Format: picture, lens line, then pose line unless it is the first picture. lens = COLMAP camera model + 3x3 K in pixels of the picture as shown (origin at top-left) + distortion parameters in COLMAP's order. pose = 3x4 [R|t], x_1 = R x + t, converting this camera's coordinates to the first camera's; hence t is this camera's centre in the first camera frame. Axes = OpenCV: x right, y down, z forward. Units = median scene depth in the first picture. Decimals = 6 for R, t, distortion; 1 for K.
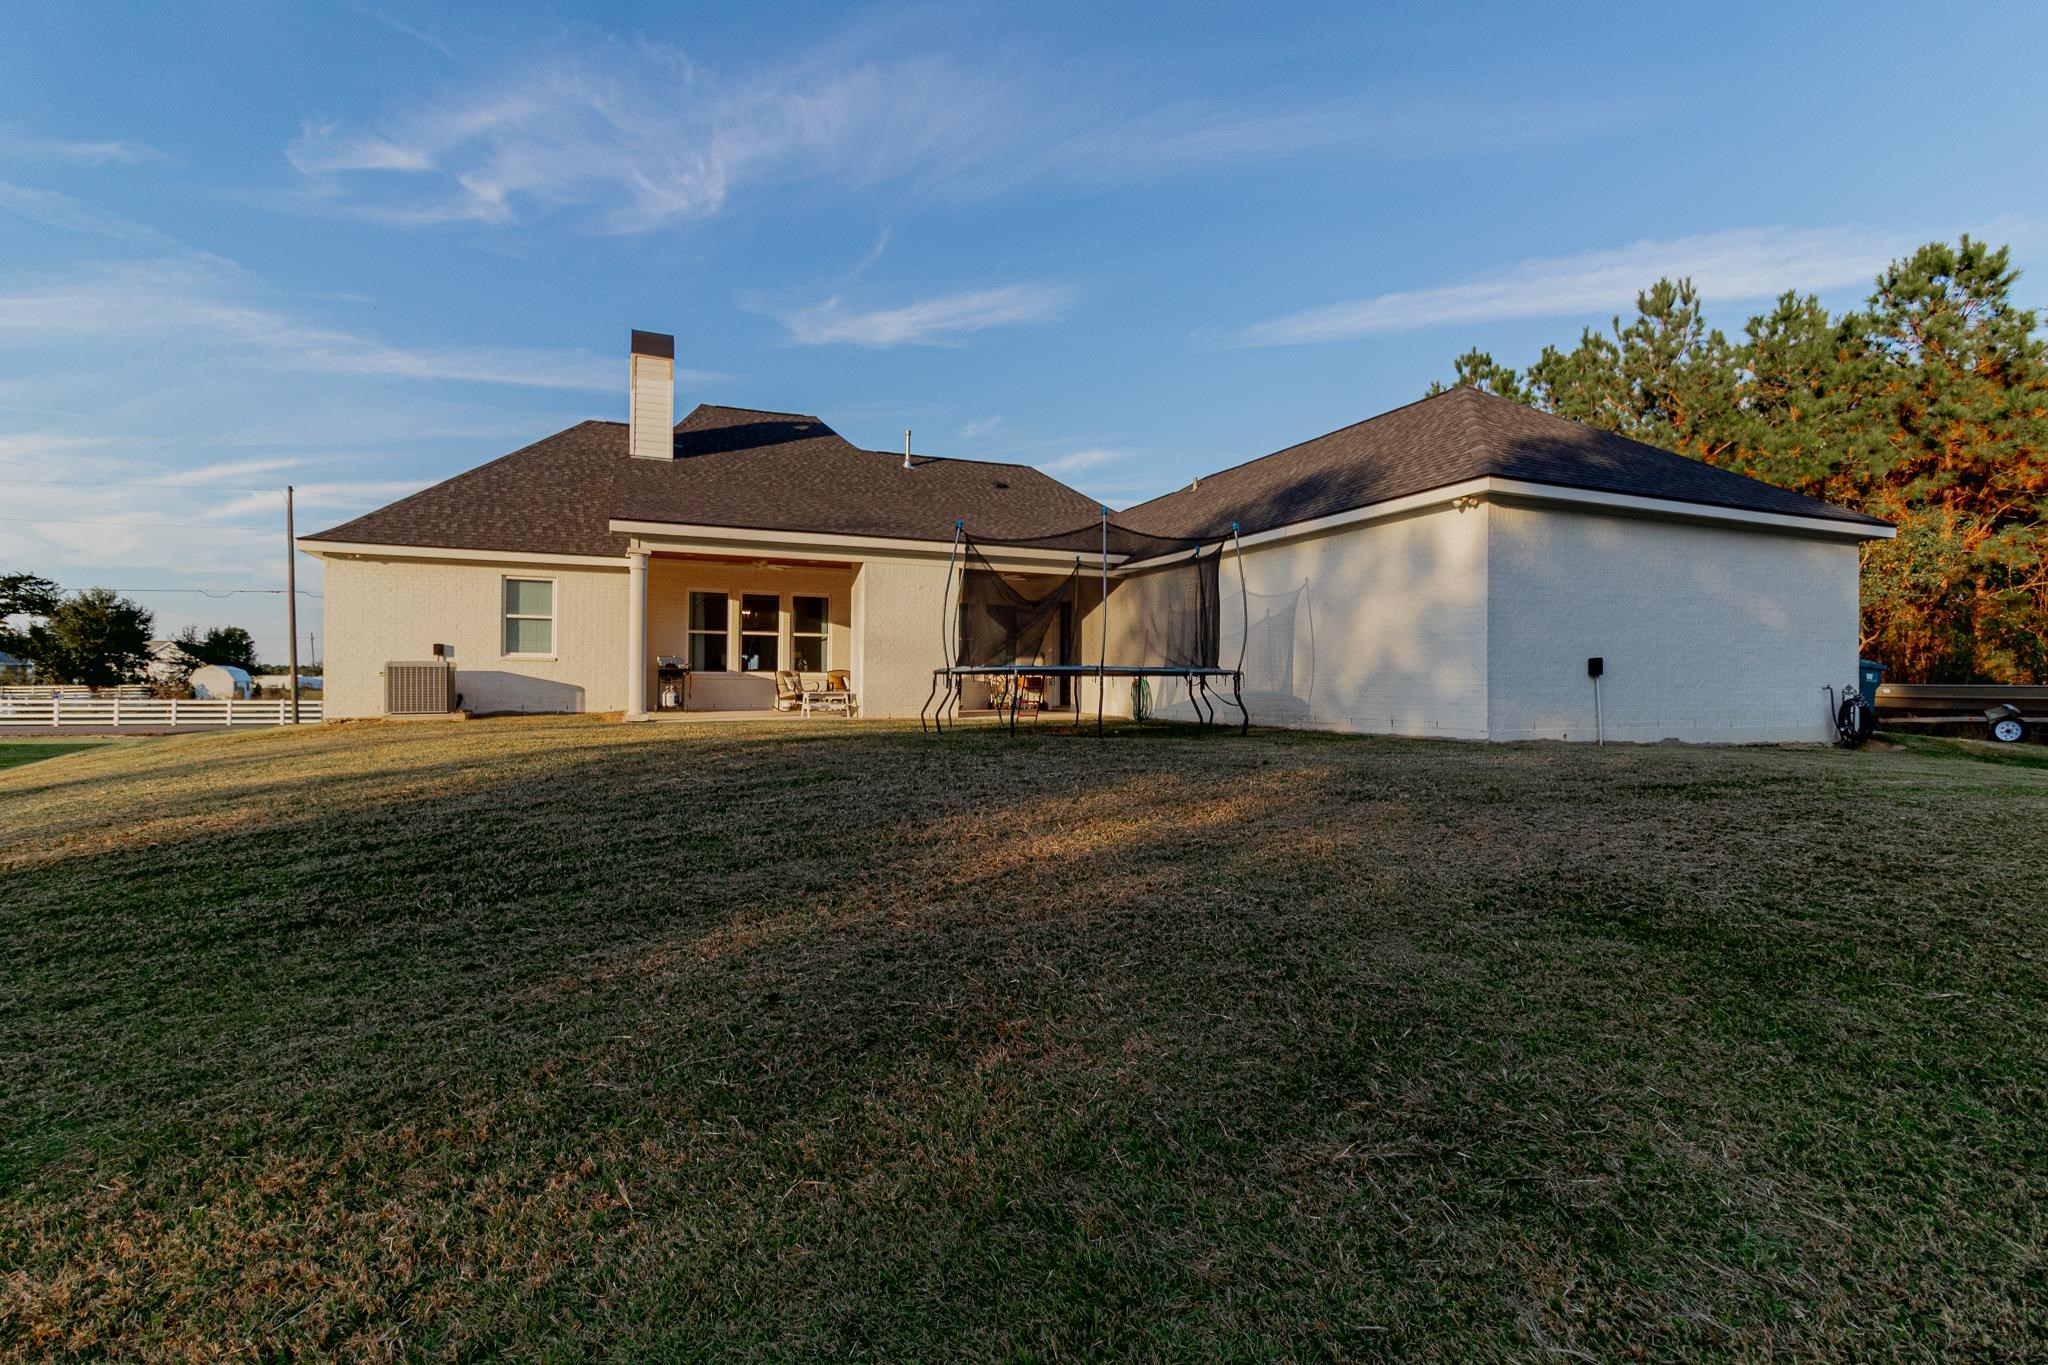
lens RADIAL K [[940.4, 0, 1024.0], [0, 940.4, 682.5], [0, 0, 1]] dist [-0.015857, 0.000075]
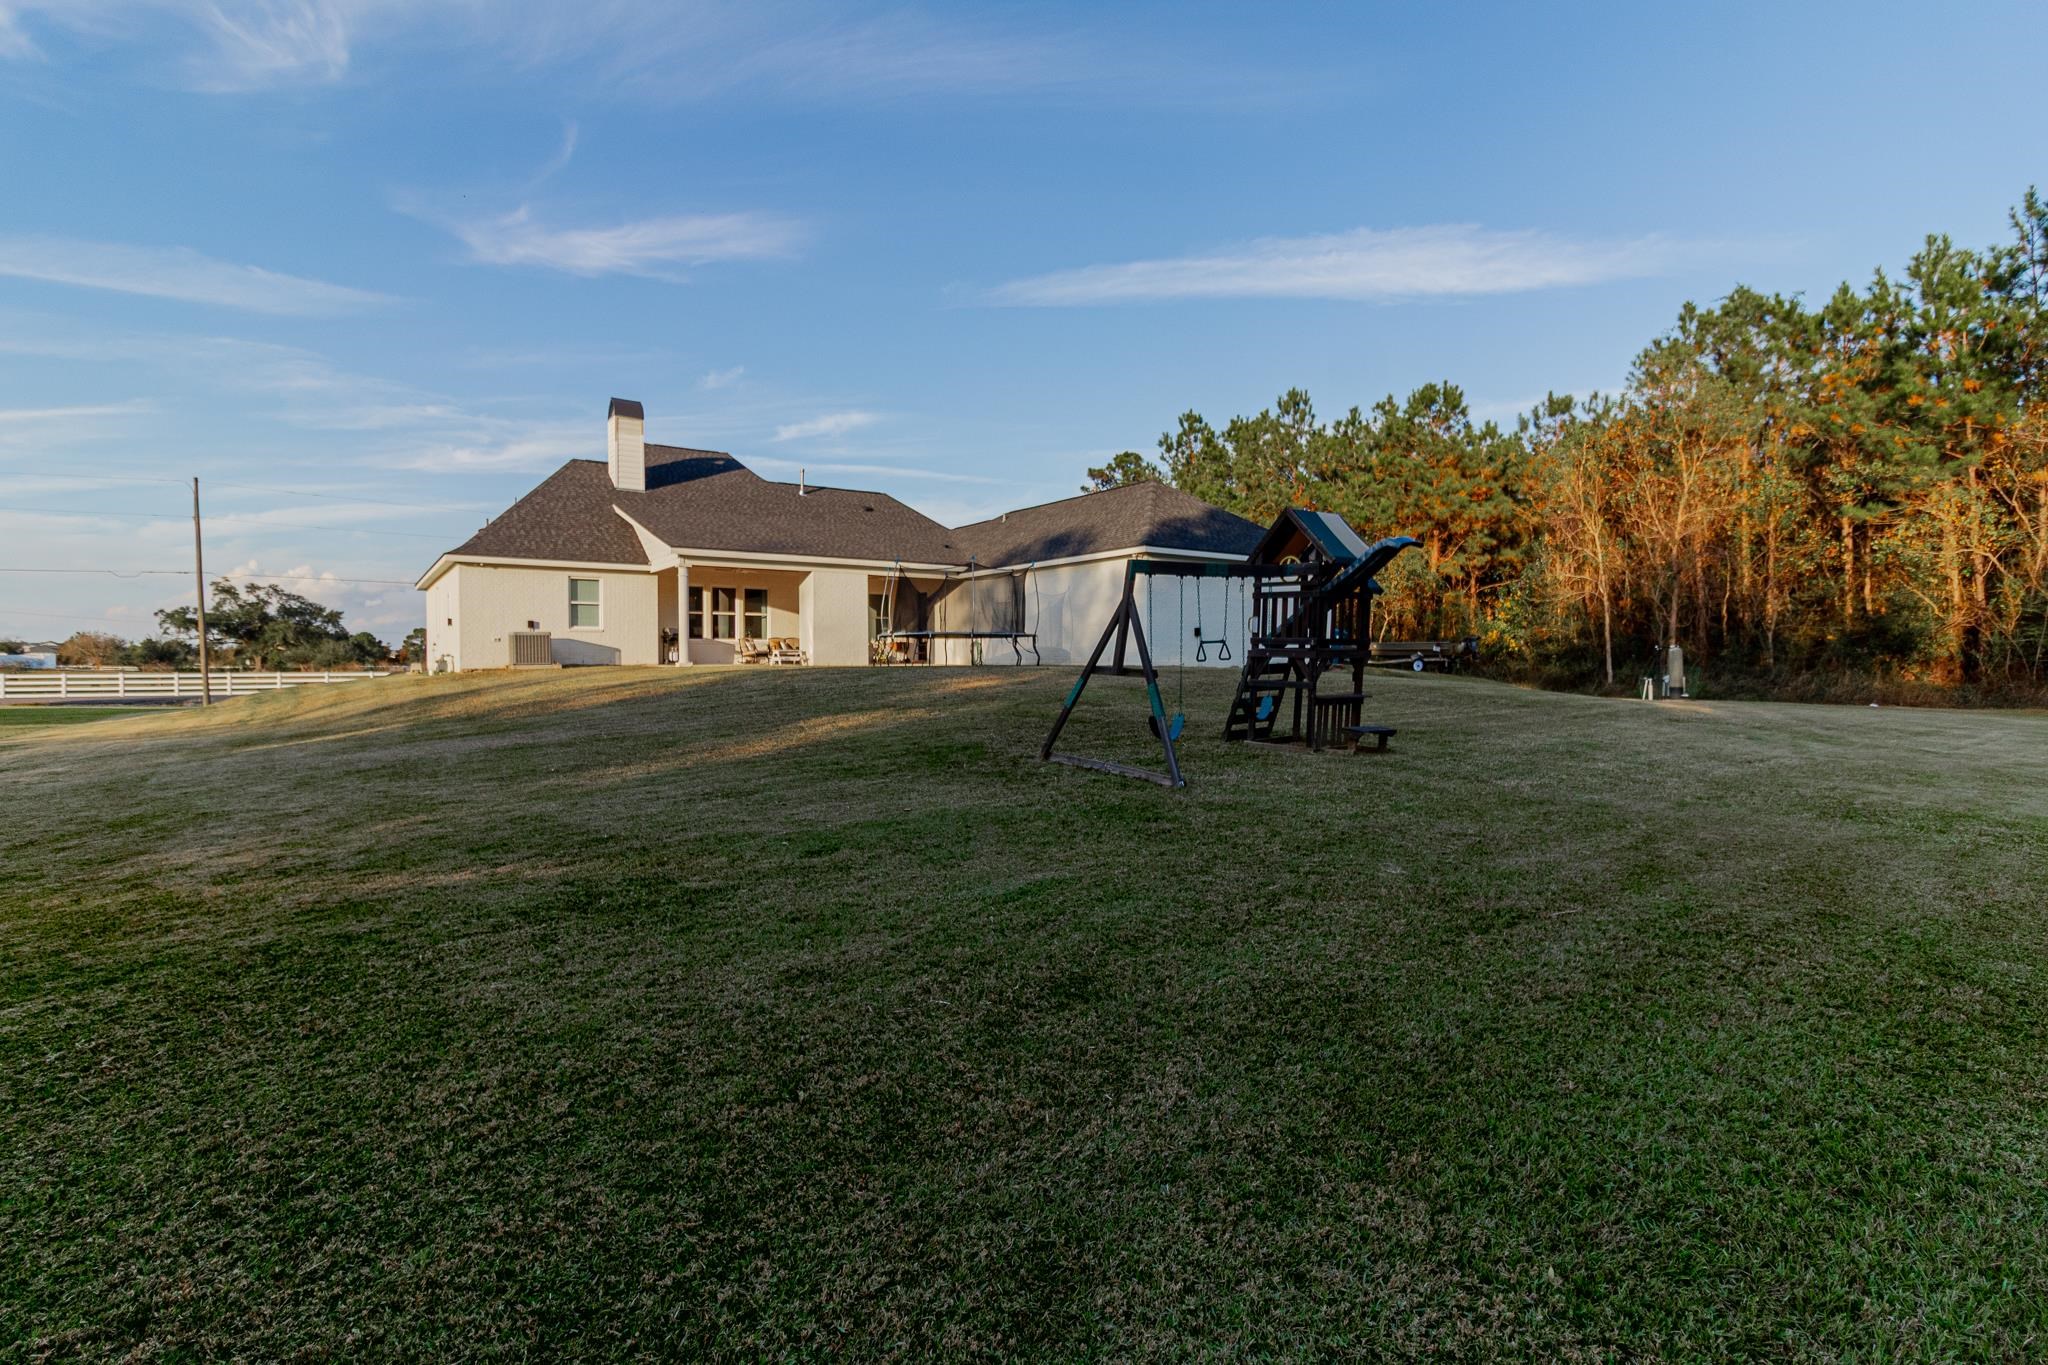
lens RADIAL K [[940.4, 0, 1024.0], [0, 940.4, 682.5], [0, 0, 1]] dist [-0.015857, 0.000075]
pose [[0.974992, -0.015516, 0.221696, -0.151893], [0.009530, 0.999561, 0.028046, 0.021723], [-0.222034, -0.025232, 0.974712, -0.597355]]
